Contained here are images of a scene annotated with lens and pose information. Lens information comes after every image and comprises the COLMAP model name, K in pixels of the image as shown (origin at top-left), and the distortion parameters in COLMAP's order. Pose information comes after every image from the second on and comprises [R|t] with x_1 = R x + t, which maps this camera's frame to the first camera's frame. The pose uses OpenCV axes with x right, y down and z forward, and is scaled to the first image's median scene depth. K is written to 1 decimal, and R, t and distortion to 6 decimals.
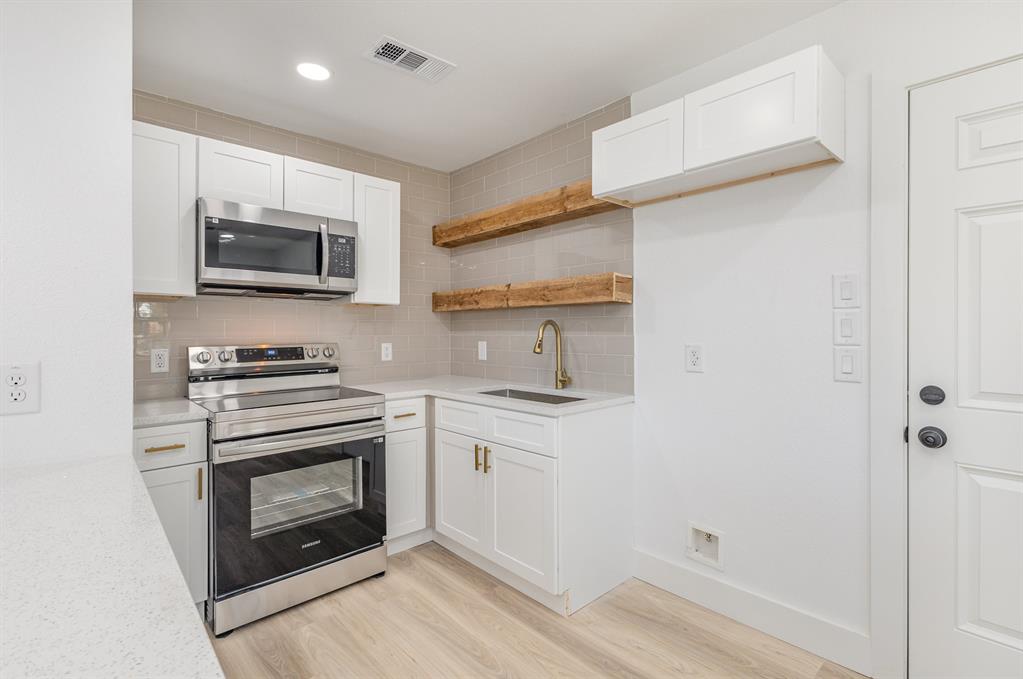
lens RADIAL K [[474.8, 0, 511.0], [0, 474.8, 328.4], [0, 0, 1]] dist [0.001822, -0.000009]
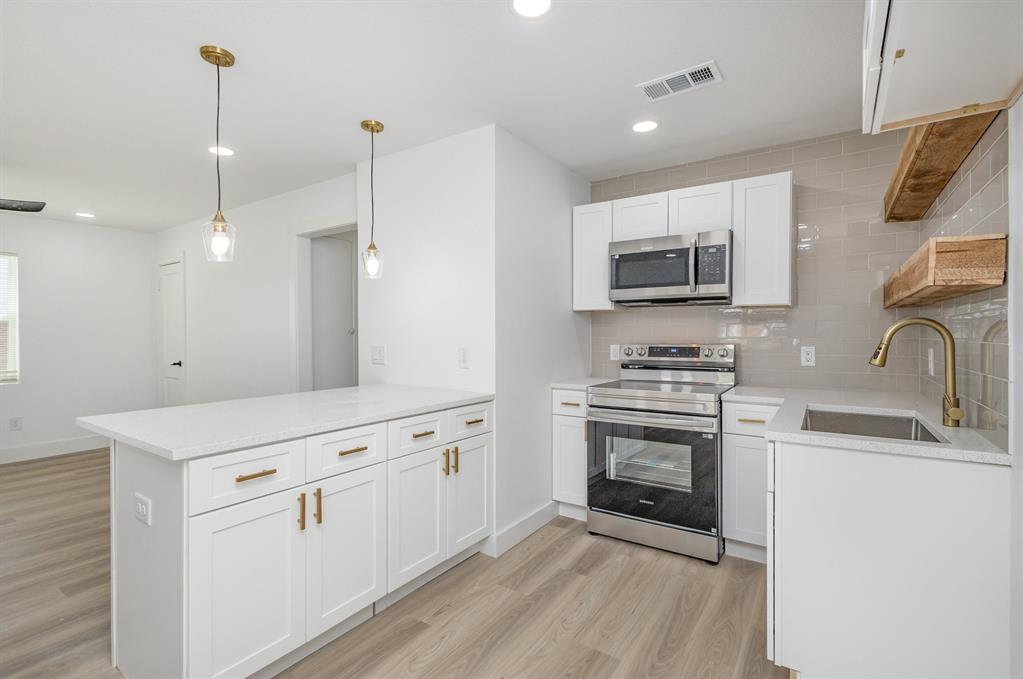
lens RADIAL K [[472.8, 0, 512.3], [0, 472.8, 335.1], [0, 0, 1]] dist [0.005723, 0.000092]
pose [[0.235751, 0.006962, -0.971788, 0.642641], [0.007048, 0.999936, 0.008873, -0.003548], [0.971788, -0.008941, 0.235687, 0.321828]]
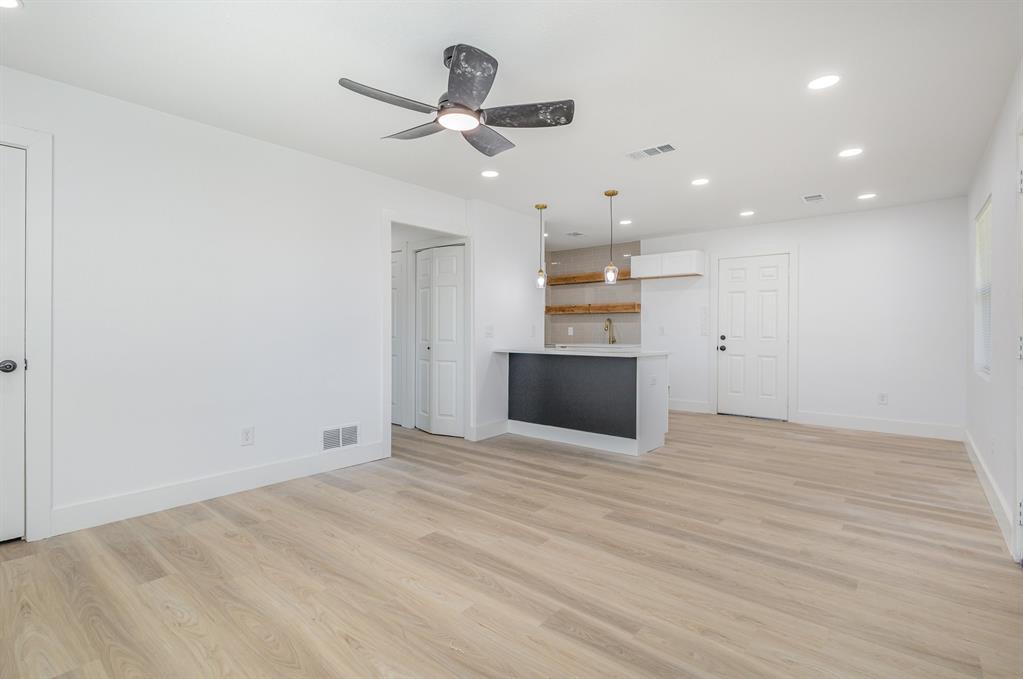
lens RADIAL K [[480.4, 0, 506.9], [0, 480.4, 329.5], [0, 0, 1]] dist [0.003294, 0.000168]
pose [[0.992003, 0.006730, 0.126032, -0.912905], [-0.007133, 0.999971, 0.002746, 0.047386], [-0.126009, -0.003623, 0.992022, -1.782404]]
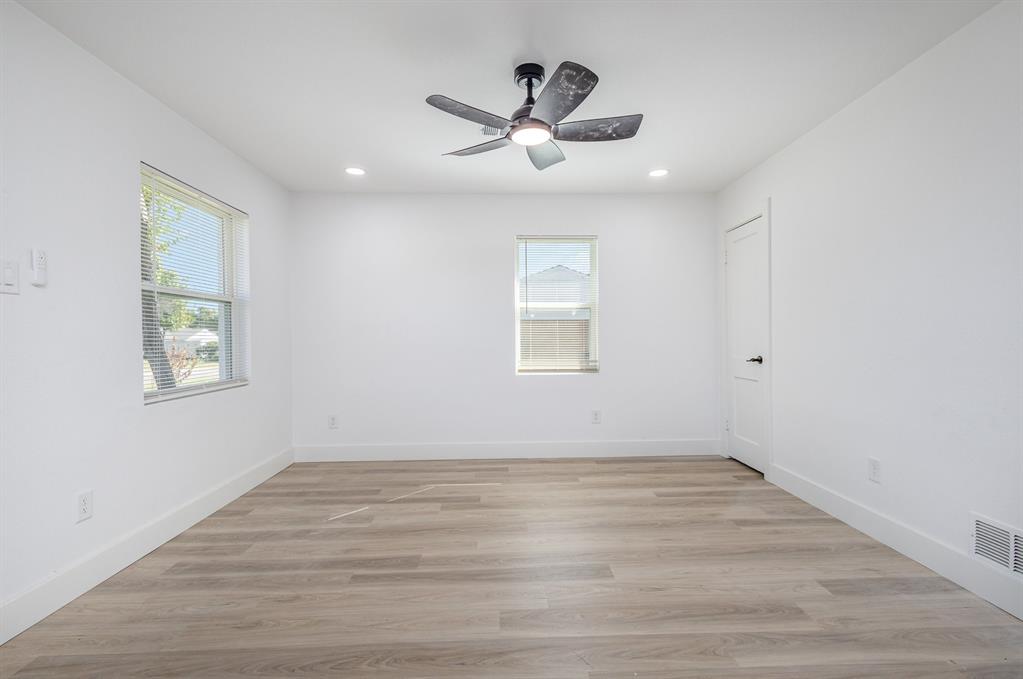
lens RADIAL K [[472.8, 0, 512.3], [0, 472.8, 335.1], [0, 0, 1]] dist [0.005723, 0.000092]
pose [[-0.649962, 0.006788, -0.759936, -0.136776], [0.013927, 0.999899, -0.002980, 0.048853], [0.759839, -0.012521, -0.649991, -0.257687]]
